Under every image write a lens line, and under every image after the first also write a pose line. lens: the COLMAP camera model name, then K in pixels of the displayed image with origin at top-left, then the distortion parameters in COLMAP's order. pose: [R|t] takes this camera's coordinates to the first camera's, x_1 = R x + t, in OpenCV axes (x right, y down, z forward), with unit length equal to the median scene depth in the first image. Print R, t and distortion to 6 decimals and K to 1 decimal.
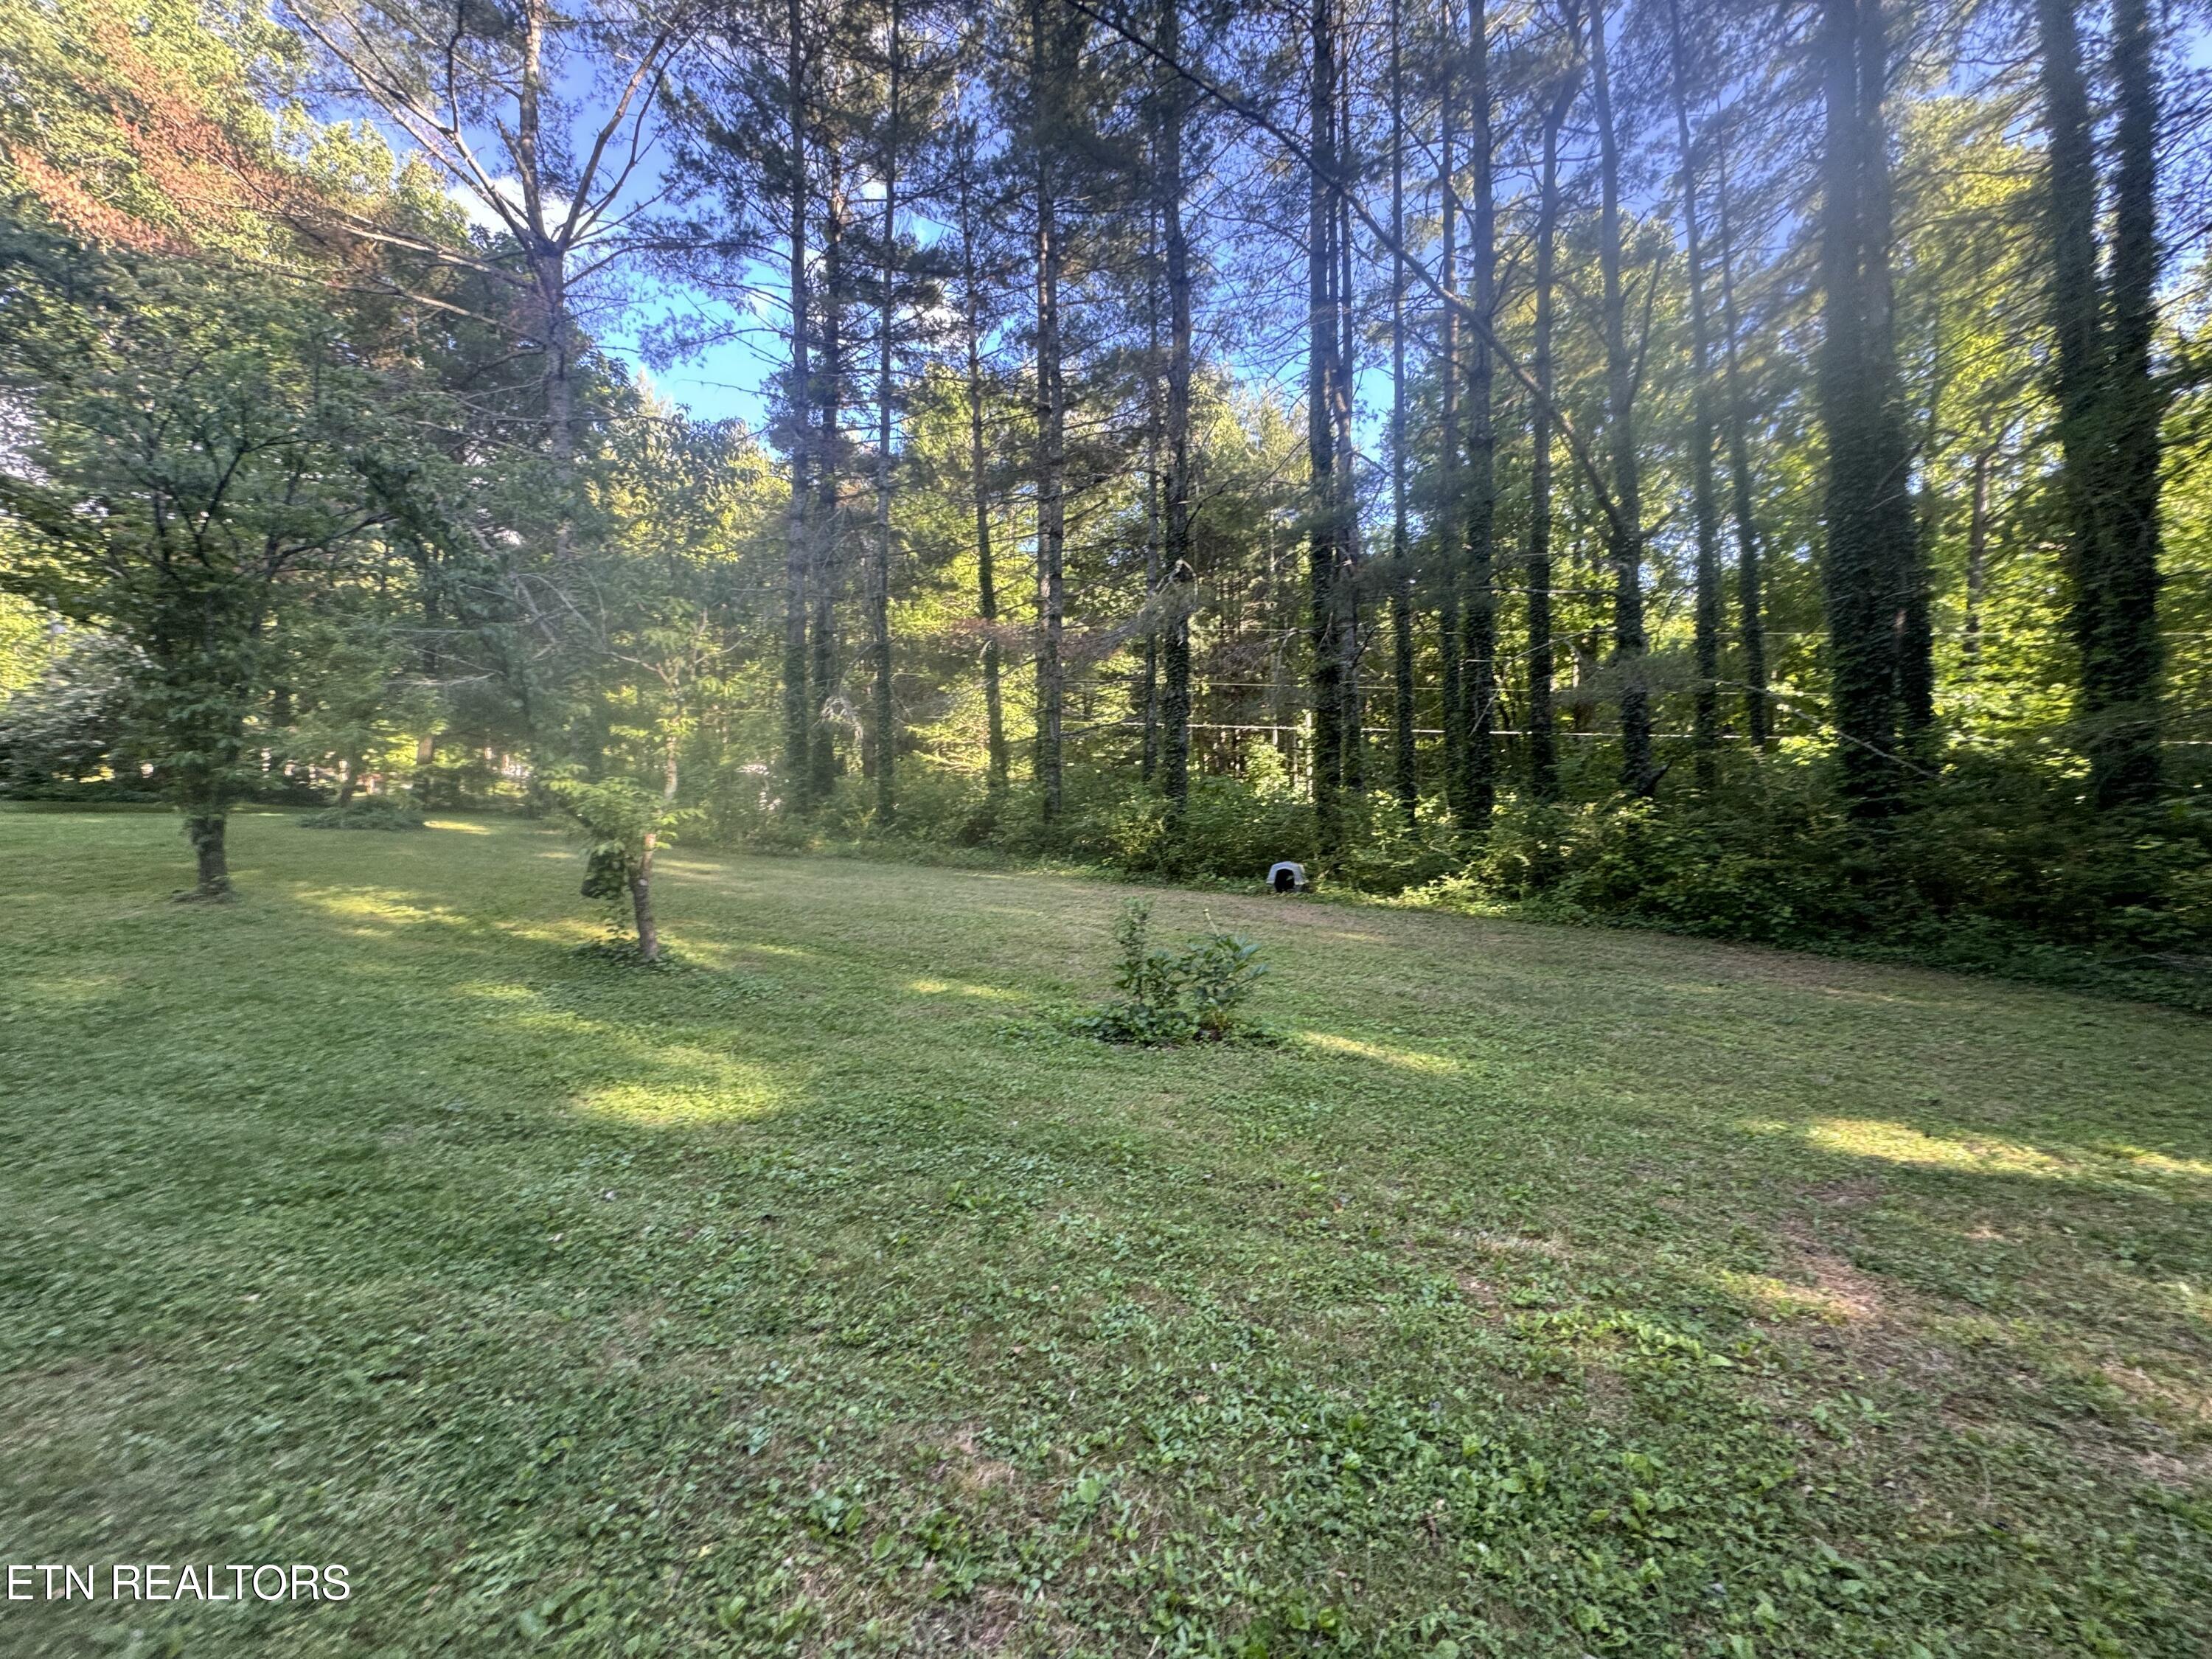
lens RADIAL K [[867.1, 0, 1106.0], [0, 867.1, 829.5], [0, 0, 1]] dist [-0.009386, 0.002214]
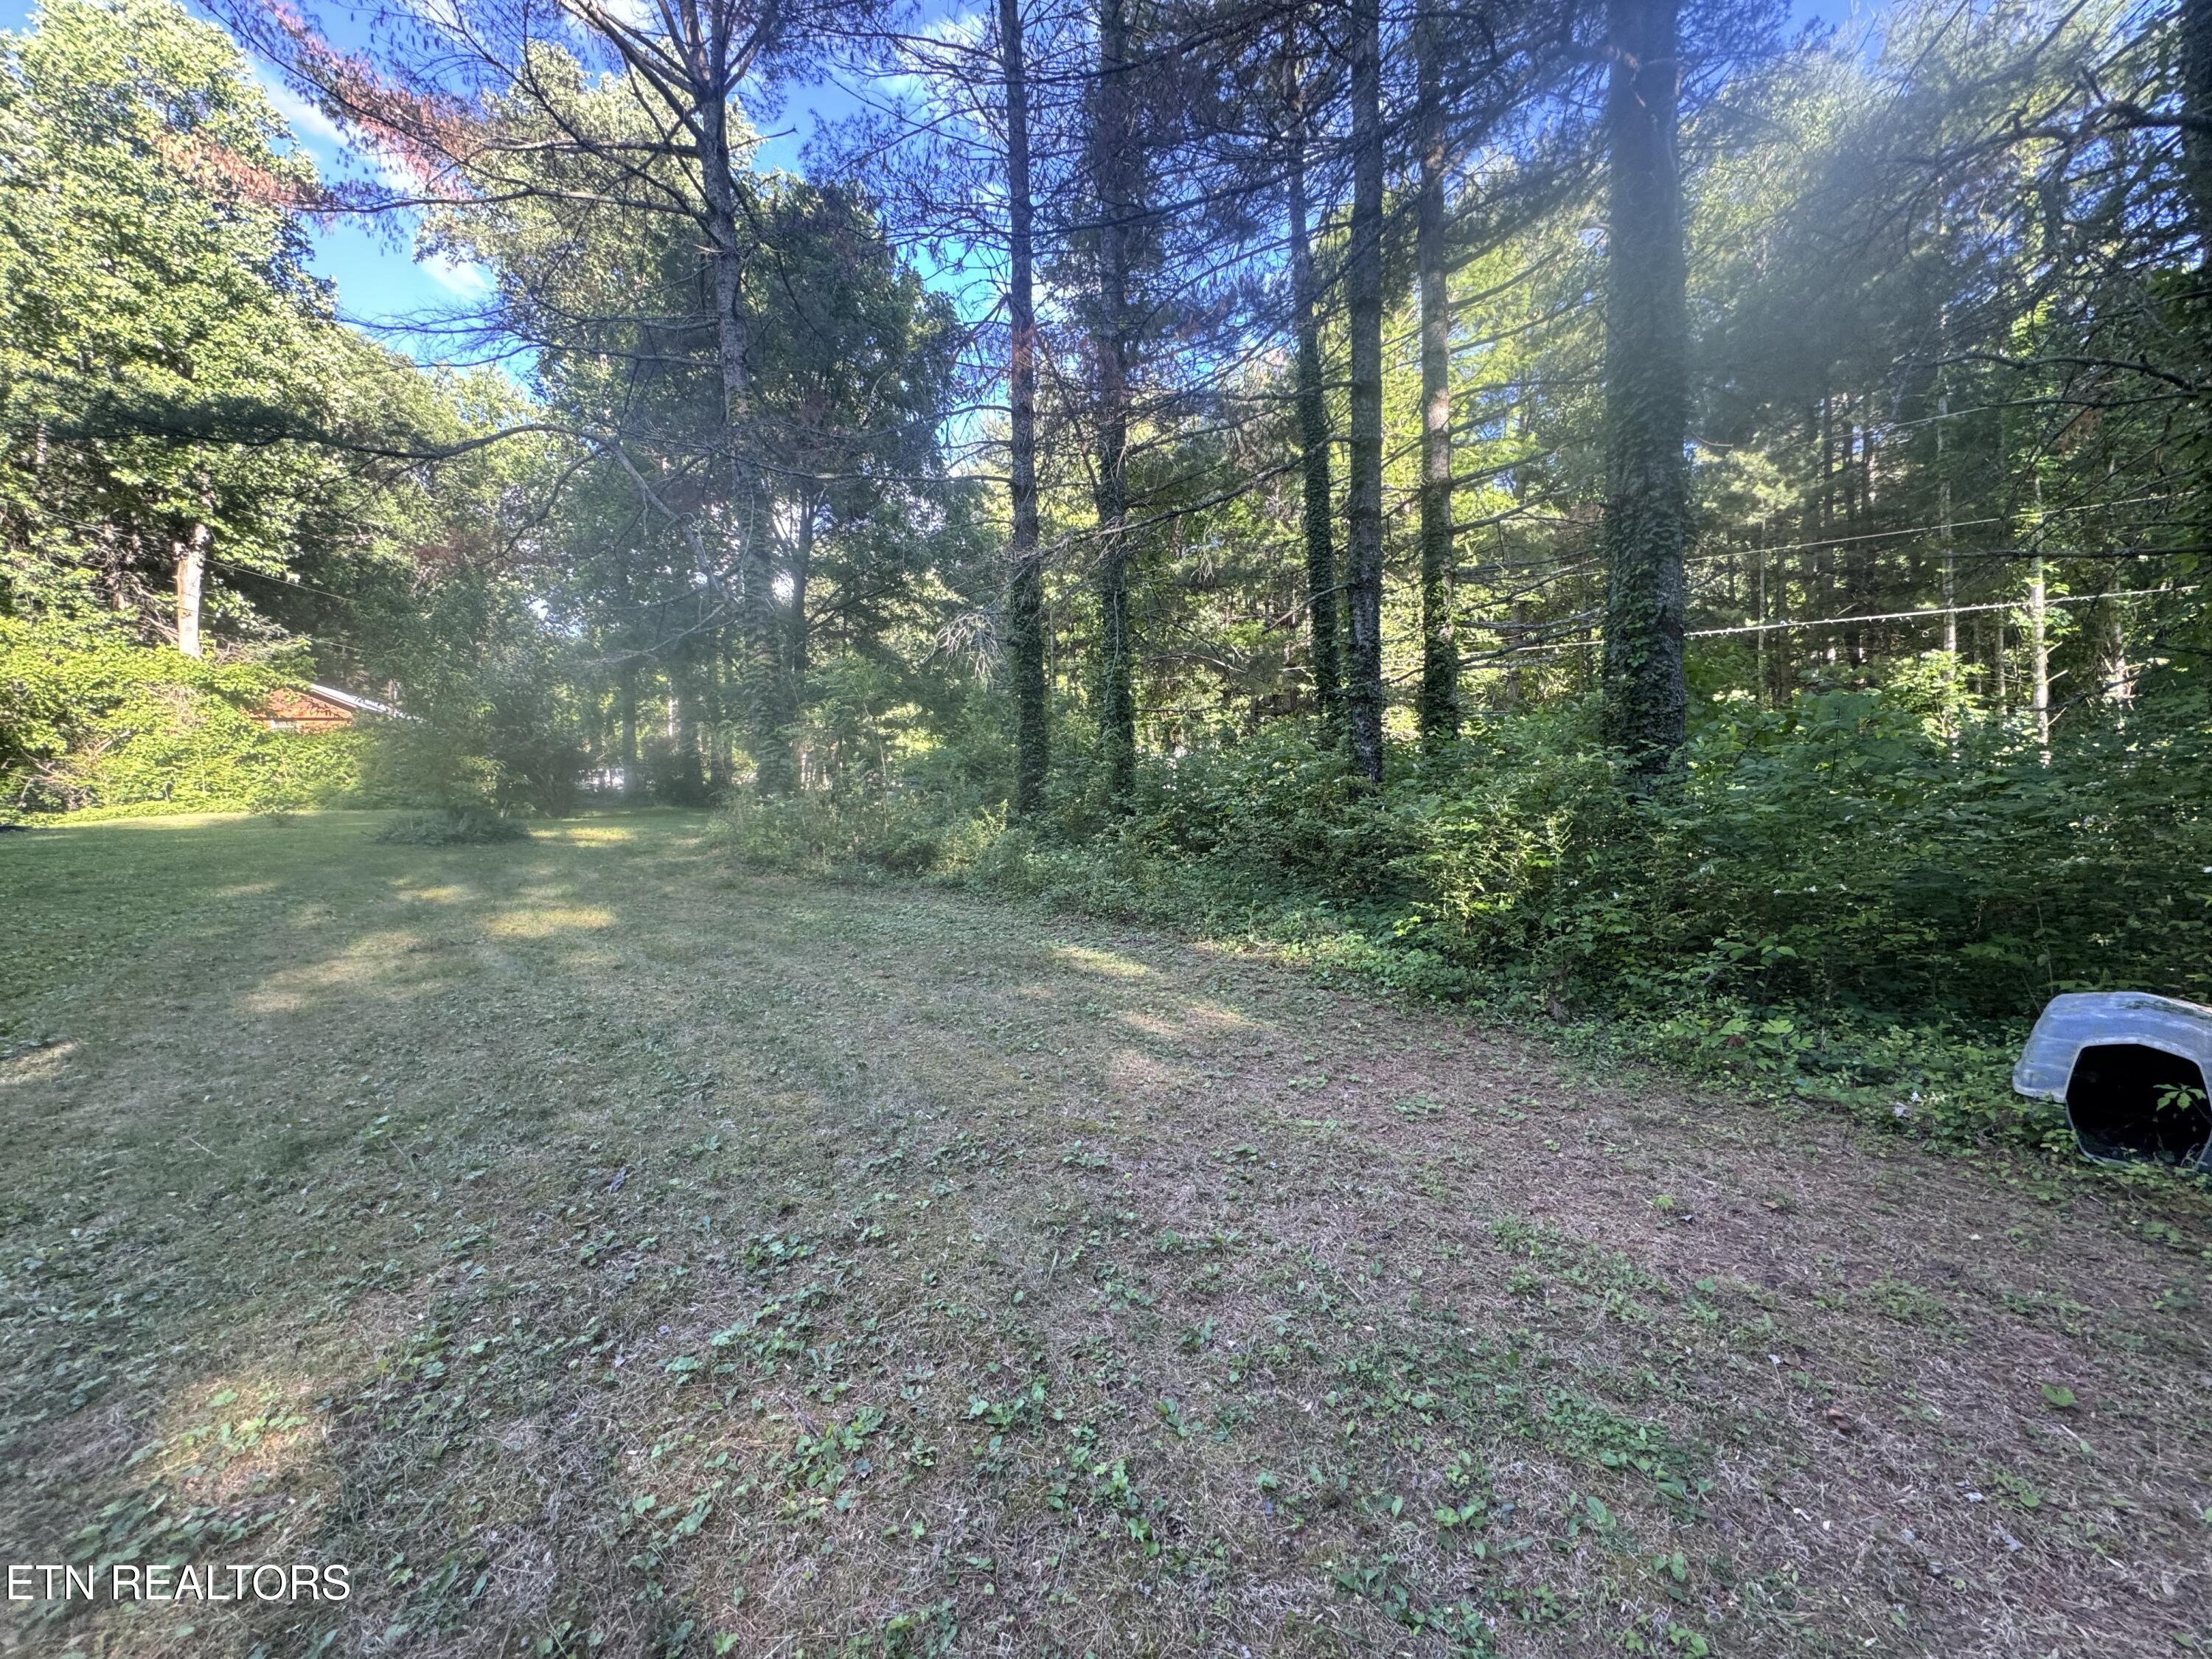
lens RADIAL K [[867.1, 0, 1106.0], [0, 867.1, 829.5], [0, 0, 1]] dist [-0.009386, 0.002214]
pose [[0.835509, -0.040372, -0.547991, 0.101581], [0.043976, 0.999011, -0.006551, -0.010703], [0.547714, -0.018626, 0.836459, 0.622150]]
